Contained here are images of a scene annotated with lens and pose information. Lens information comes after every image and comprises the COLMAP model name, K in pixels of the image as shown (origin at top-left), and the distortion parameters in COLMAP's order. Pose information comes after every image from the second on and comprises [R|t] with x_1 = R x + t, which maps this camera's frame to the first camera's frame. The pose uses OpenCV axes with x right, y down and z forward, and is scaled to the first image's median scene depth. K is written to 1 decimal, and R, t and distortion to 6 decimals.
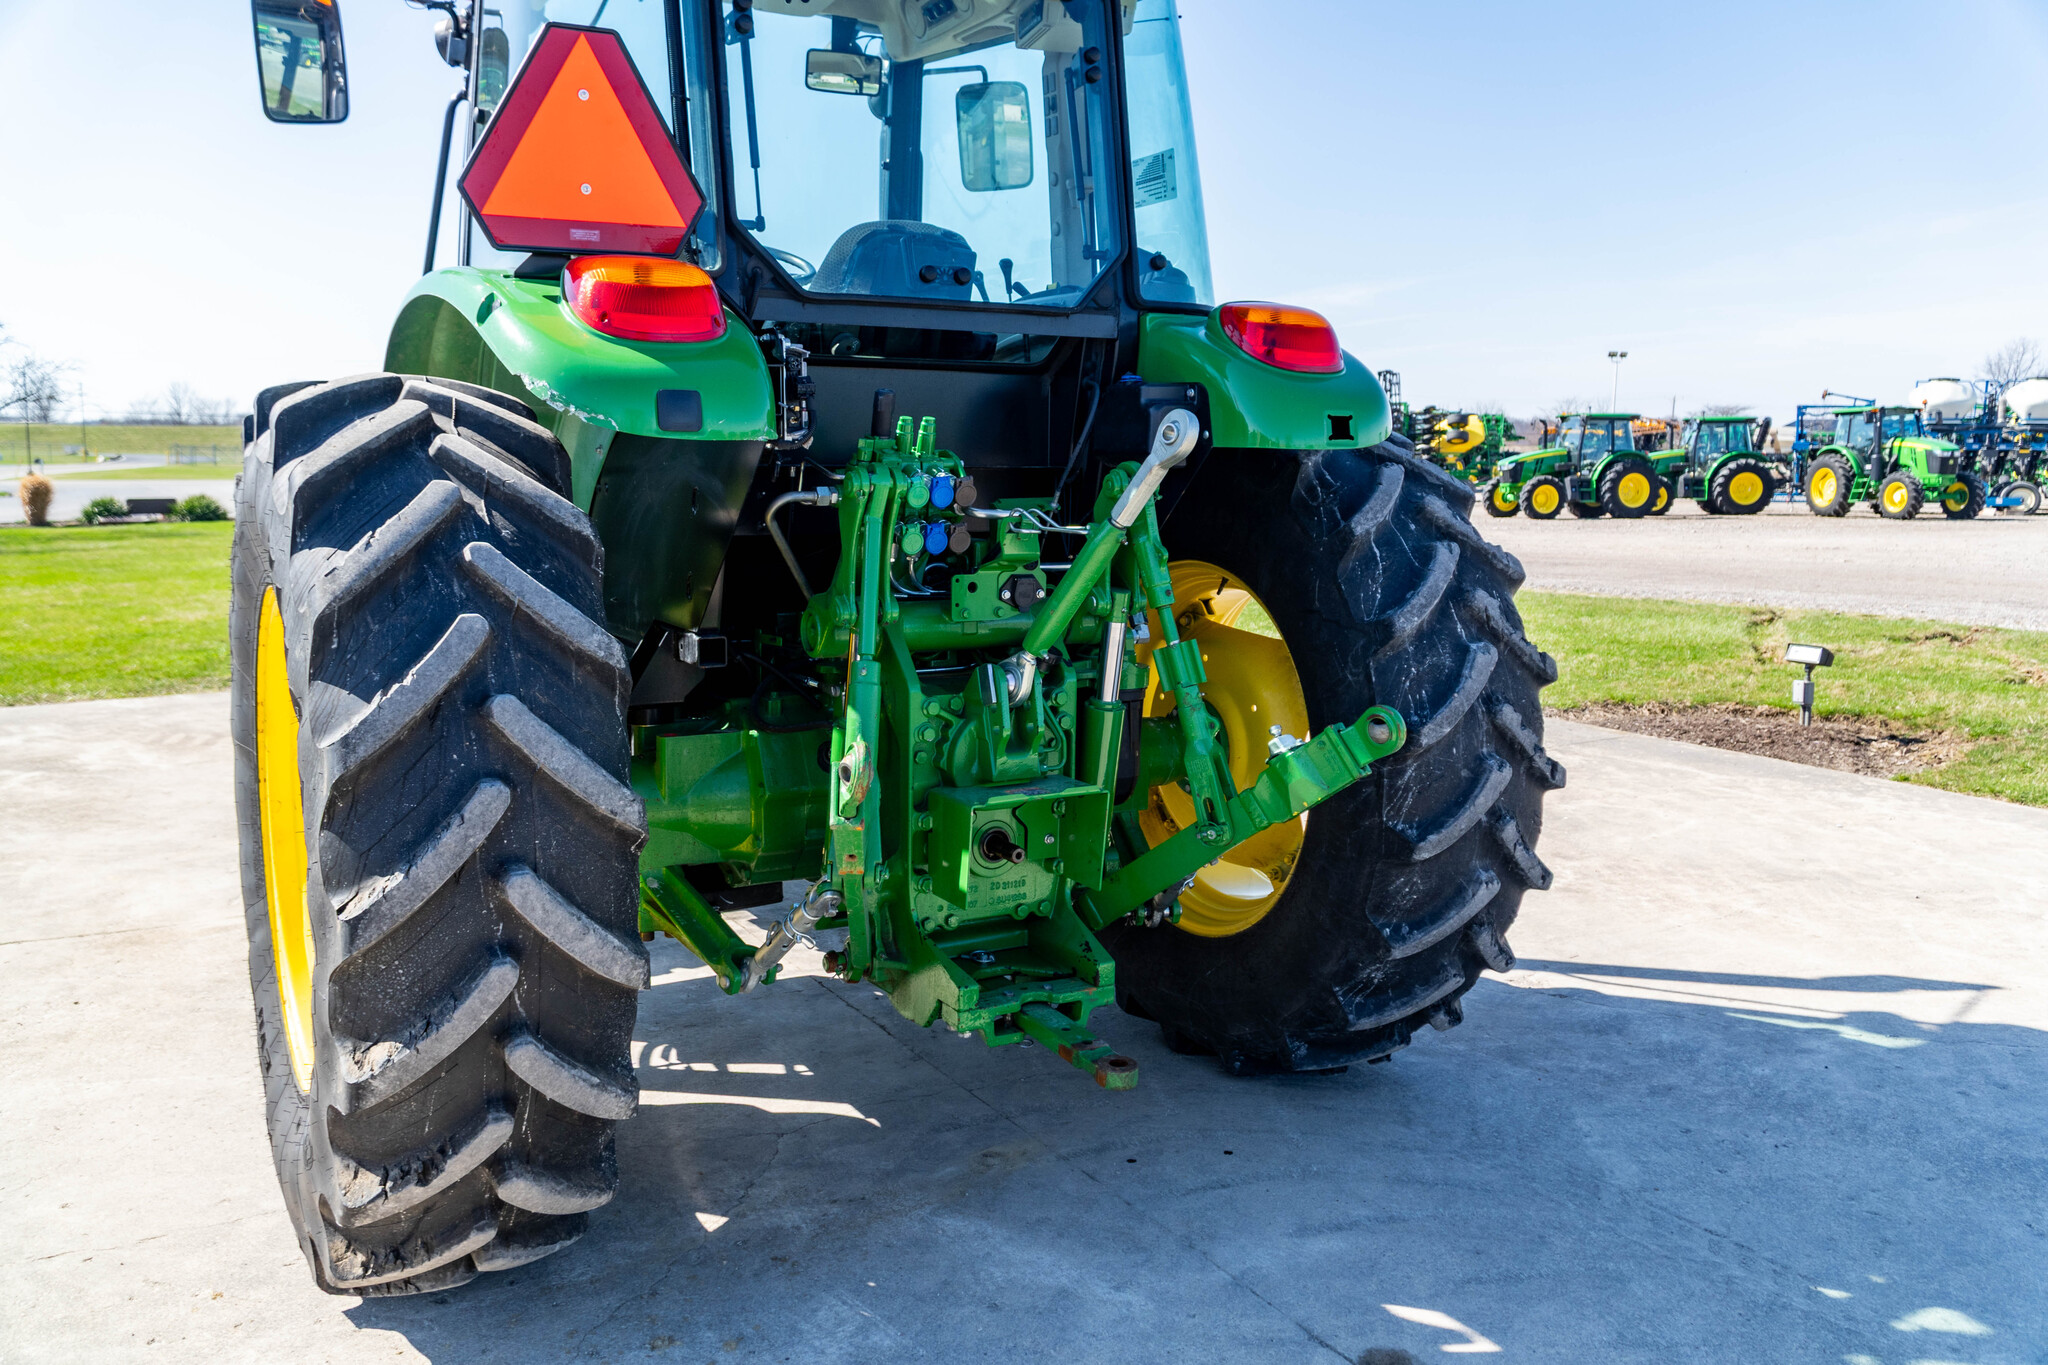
lens RADIAL K [[1666.7, 0, 1019.9], [0, 1666.7, 685.9], [0, 0, 1]] dist [0.007104, 0.006306]
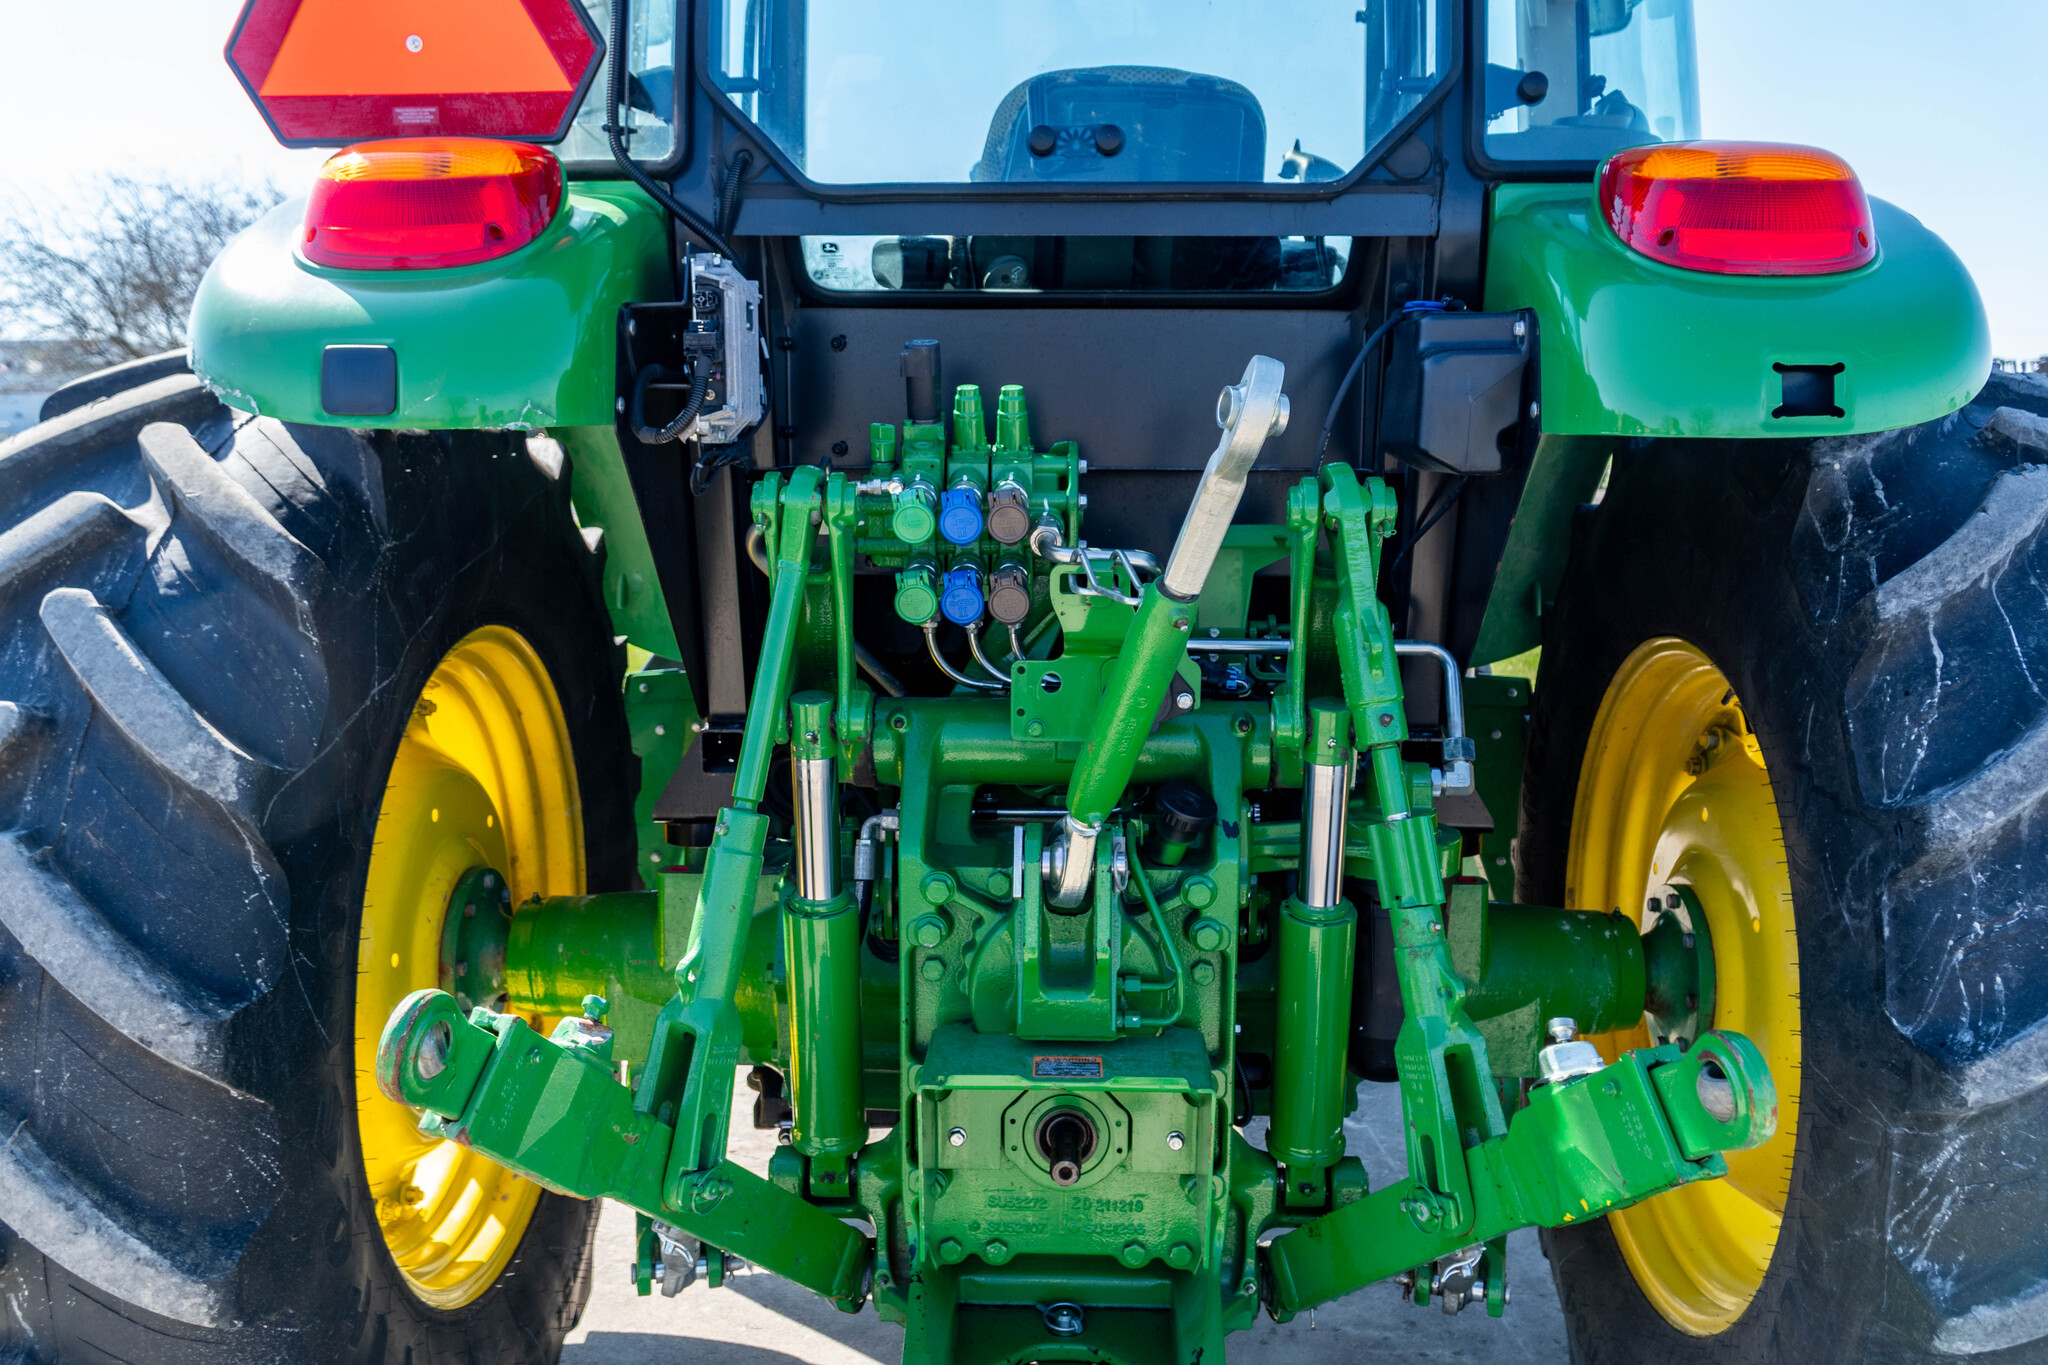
lens RADIAL K [[1752.3, 0, 976.2], [0, 1752.3, 678.4], [0, 0, 1]] dist [-0.000346, 0.001153]
pose [[0.844187, 0.068552, -0.531647, 0.256399], [-0.069812, 0.997402, 0.017755, -0.066340], [0.531483, 0.022127, 0.846780, 0.458590]]
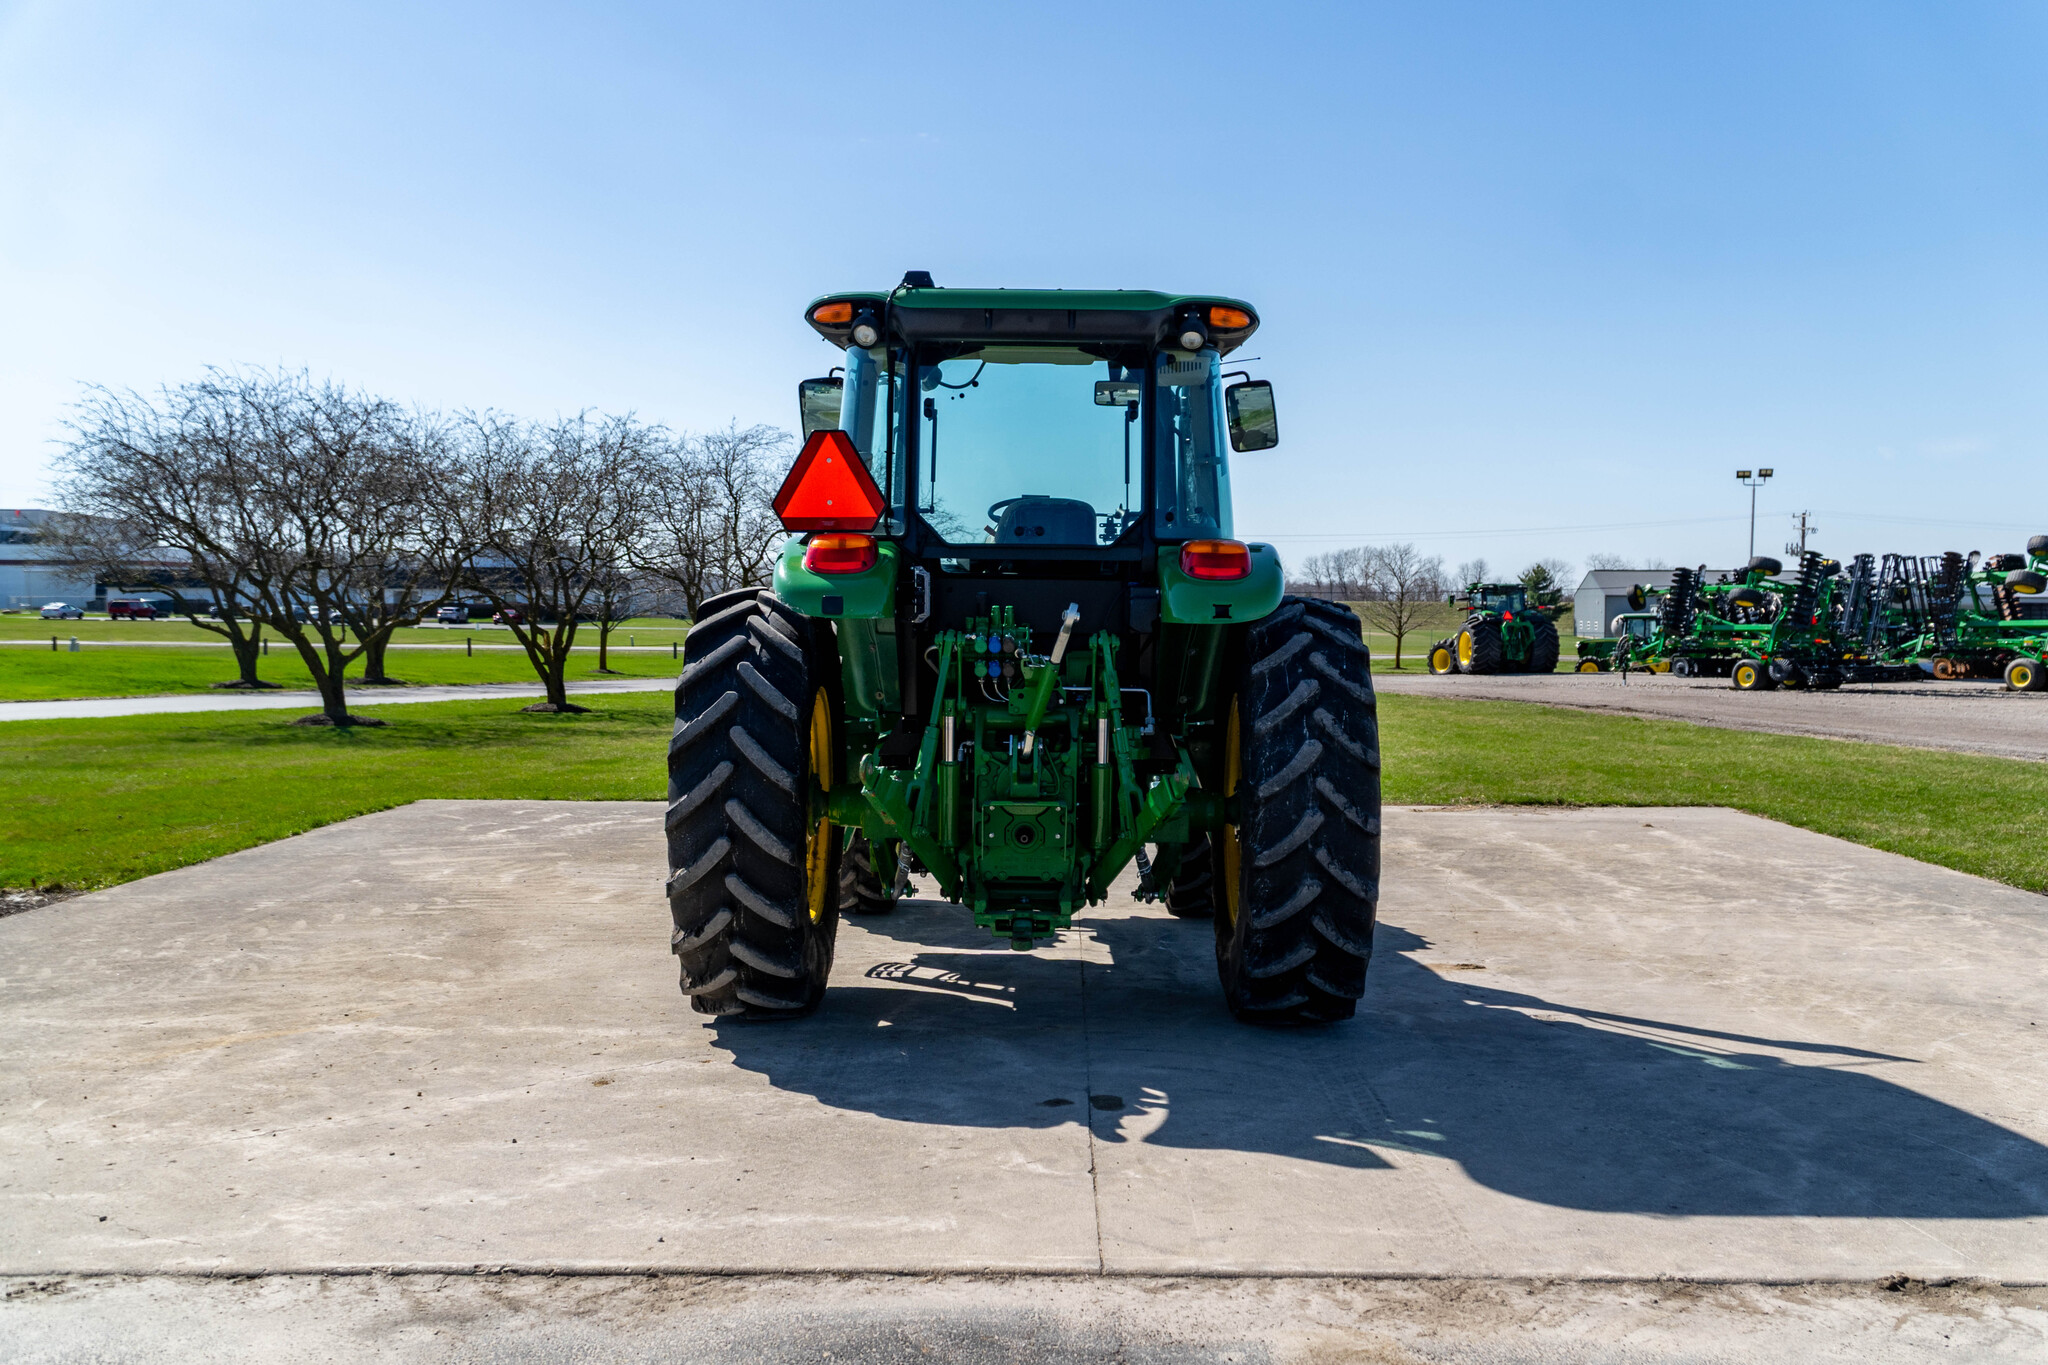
lens RADIAL K [[1752.3, 0, 976.2], [0, 1752.3, 678.4], [0, 0, 1]] dist [-0.000346, 0.001153]
pose [[0.851598, 0.021043, -0.523773, 0.917902], [-0.077695, 0.993225, -0.086420, 0.091385], [0.518405, 0.114290, 0.847463, -0.666736]]
